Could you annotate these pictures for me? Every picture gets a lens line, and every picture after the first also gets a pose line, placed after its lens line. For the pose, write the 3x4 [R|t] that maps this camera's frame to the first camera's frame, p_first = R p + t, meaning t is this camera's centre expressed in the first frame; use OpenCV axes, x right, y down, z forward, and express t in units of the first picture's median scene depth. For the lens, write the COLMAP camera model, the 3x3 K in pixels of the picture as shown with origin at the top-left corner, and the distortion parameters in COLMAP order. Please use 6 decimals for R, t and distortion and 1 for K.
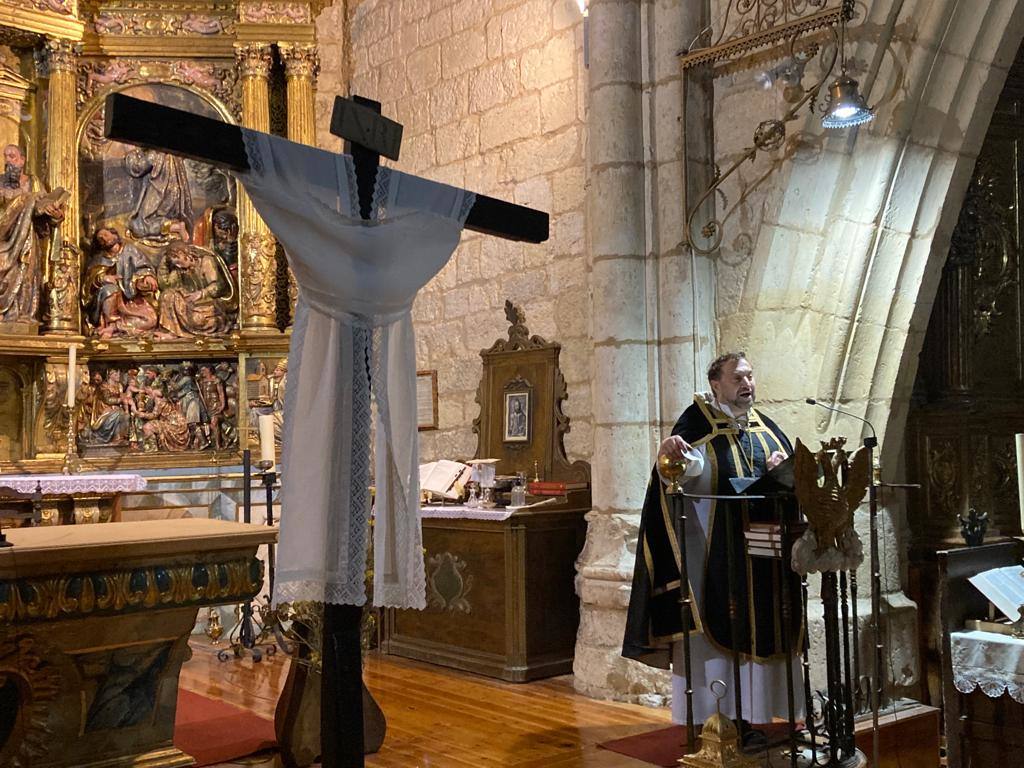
lens RADIAL K [[1157.3, 0, 543.9], [0, 1157.3, 380.1], [0, 0, 1]] dist [0.224640, -0.445075]
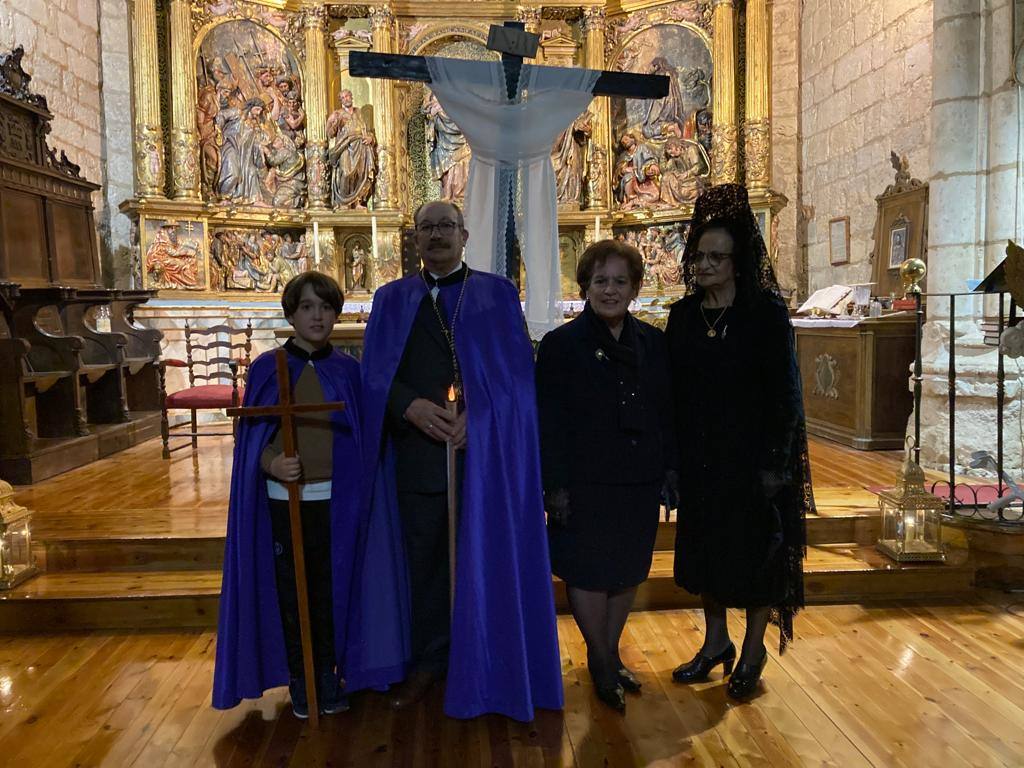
lens RADIAL K [[886.7, 0, 512.0], [0, 886.7, 384.0], [0, 0, 1]] dist [0.052768, -0.045117]
pose [[0.803401, 0.043268, -0.593865, 0.201625], [0.043107, 0.990513, 0.130484, 0.030538], [0.593877, -0.130430, 0.793913, -0.010025]]
